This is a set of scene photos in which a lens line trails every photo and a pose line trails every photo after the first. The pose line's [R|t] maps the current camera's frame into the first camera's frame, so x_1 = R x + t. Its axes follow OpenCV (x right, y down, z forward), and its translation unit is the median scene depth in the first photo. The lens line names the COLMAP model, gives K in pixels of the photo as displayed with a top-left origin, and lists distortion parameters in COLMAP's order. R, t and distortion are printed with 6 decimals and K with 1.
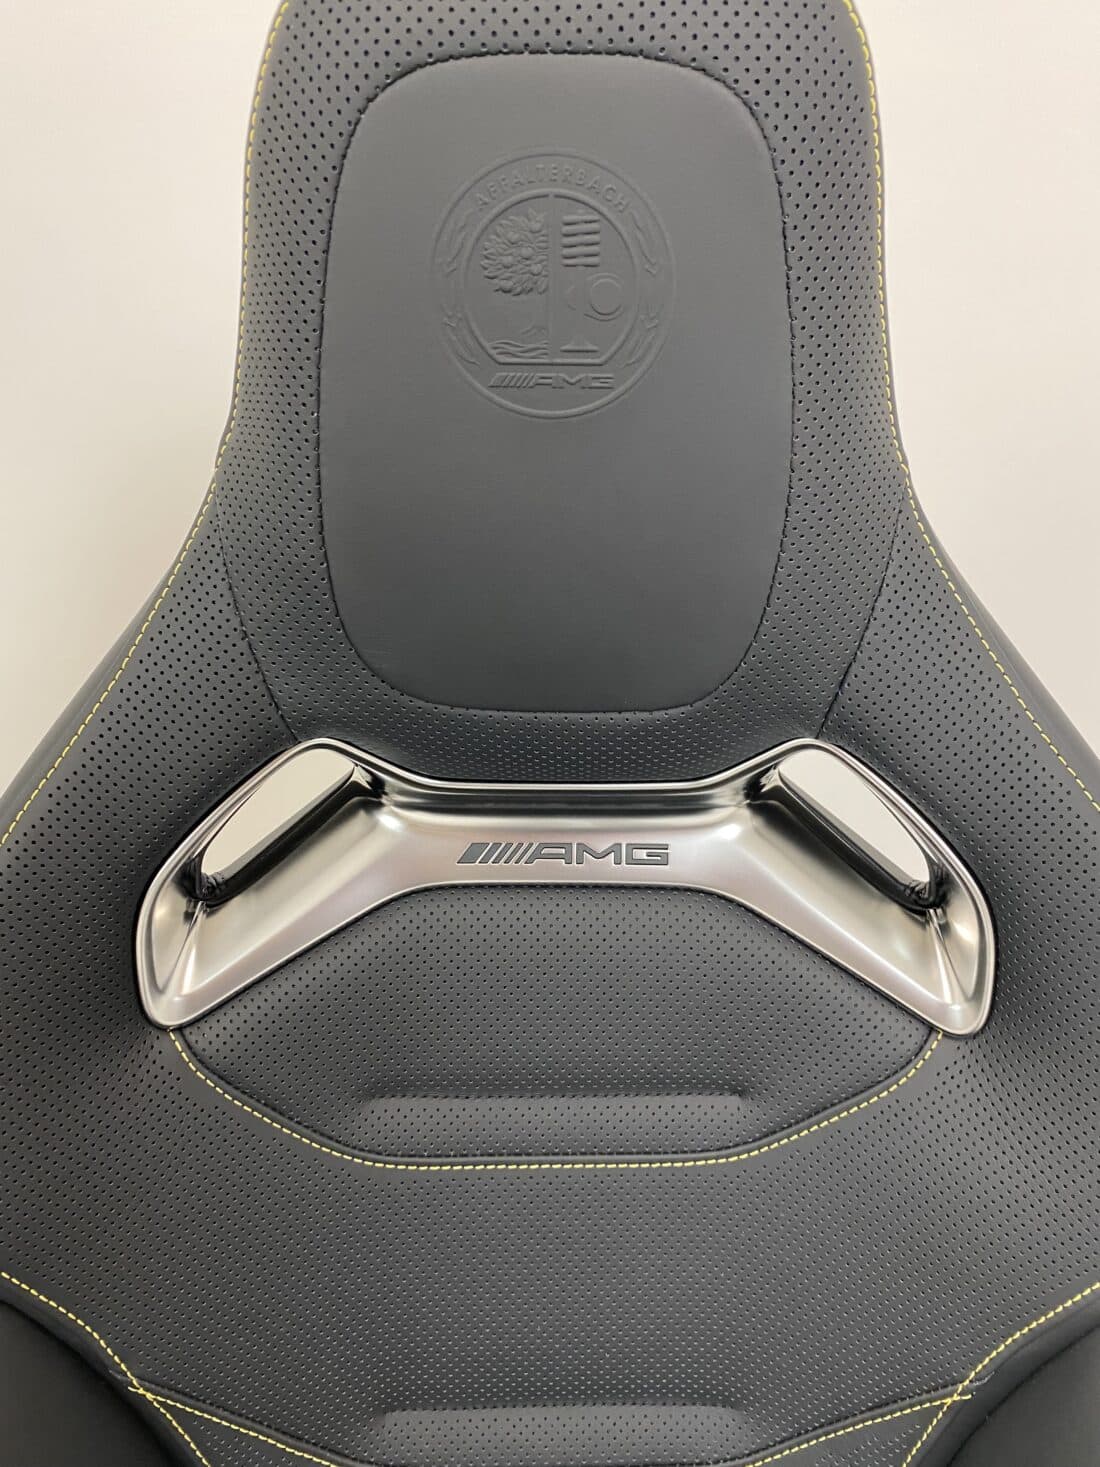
lens RADIAL K [[1197.1, 0, 559.9], [0, 1197.1, 722.0], [0, 0, 1]] dist [-0.004695, 0.019873]
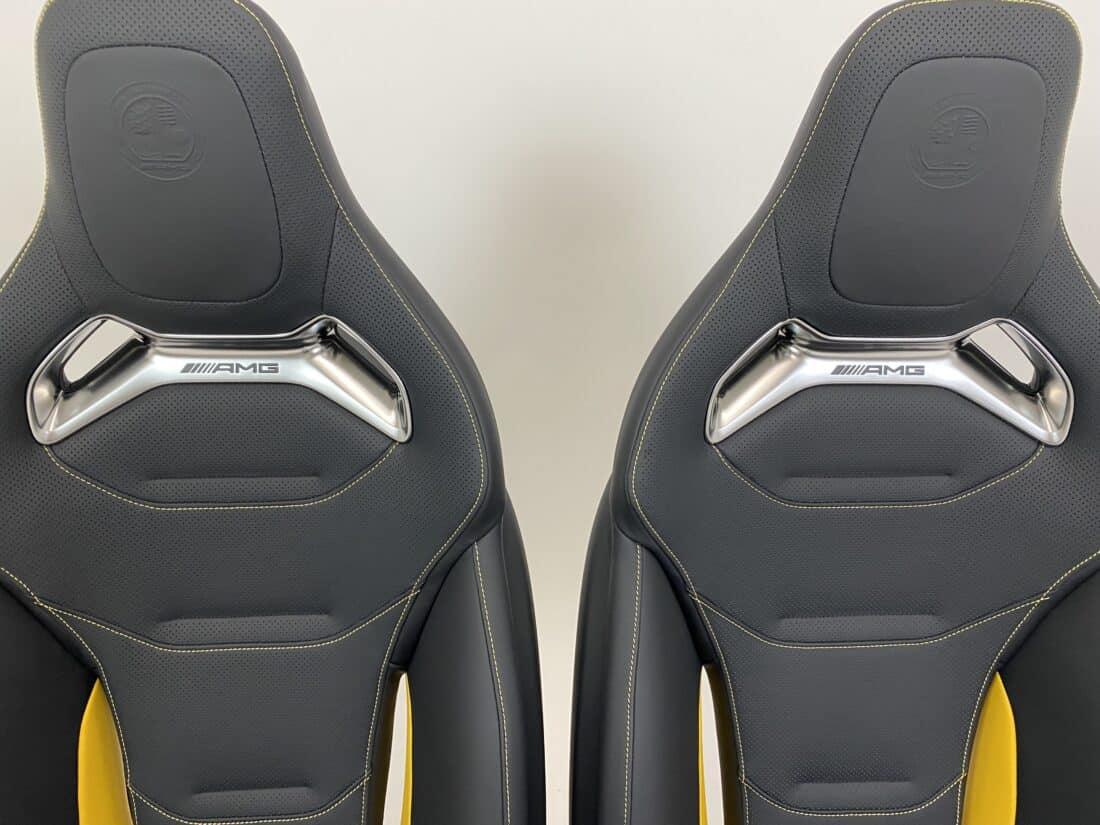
lens RADIAL K [[897.6, 0, 545.8], [0, 897.6, 403.5], [0, 0, 1]] dist [-0.004695, 0.019873]
pose [[0.999732, -0.003917, 0.022797, -0.675457], [0.002118, 0.996918, 0.078418, 0.038289], [-0.023034, -0.078349, 0.996660, -0.699981]]
